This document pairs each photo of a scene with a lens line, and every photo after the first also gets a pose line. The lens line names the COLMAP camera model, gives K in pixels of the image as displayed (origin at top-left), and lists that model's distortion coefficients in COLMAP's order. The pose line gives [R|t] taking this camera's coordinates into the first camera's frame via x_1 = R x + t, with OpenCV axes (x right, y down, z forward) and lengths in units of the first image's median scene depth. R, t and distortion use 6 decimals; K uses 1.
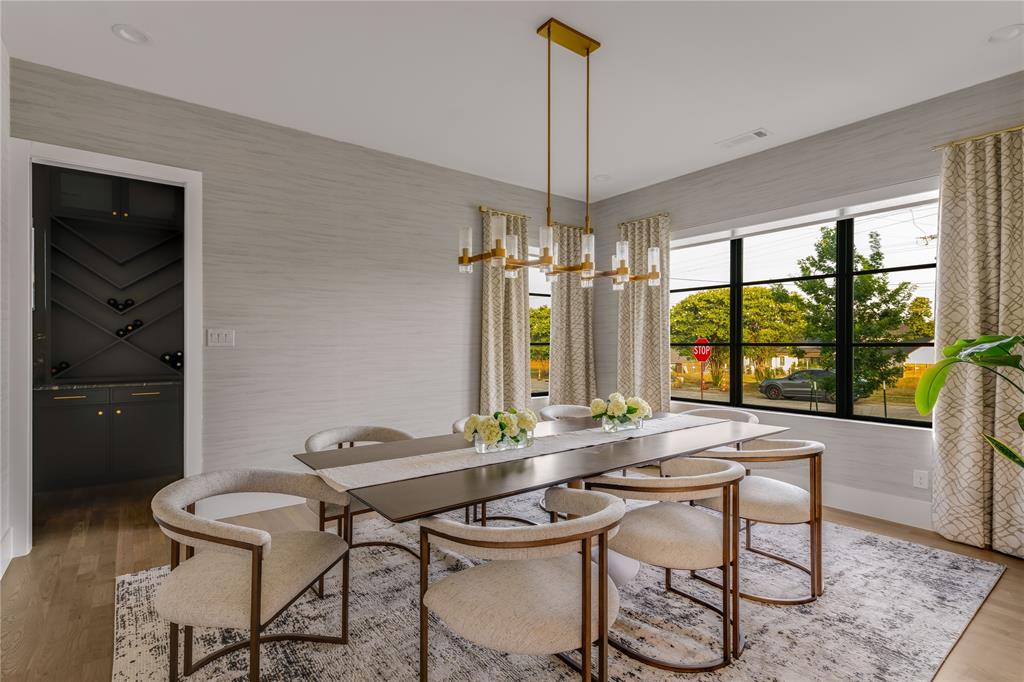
lens RADIAL K [[484.9, 0, 512.0], [0, 484.9, 341.0], [0, 0, 1]] dist [0.002466, 0.000369]
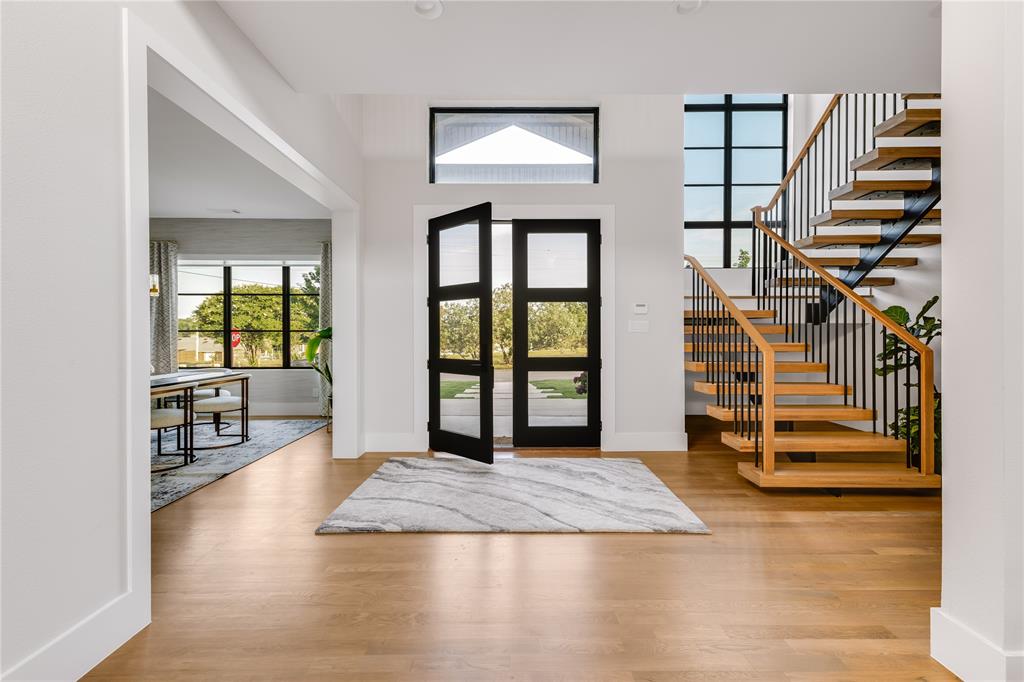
lens RADIAL K [[435.1, 0, 512.0], [0, 435.1, 341.0], [0, 0, 1]] dist [0.022276, 0.000095]
pose [[0.613126, -0.006797, 0.789956, -0.108106], [-0.010362, 0.999808, 0.016645, 0.004439], [-0.789917, -0.018391, 0.612938, -0.612572]]
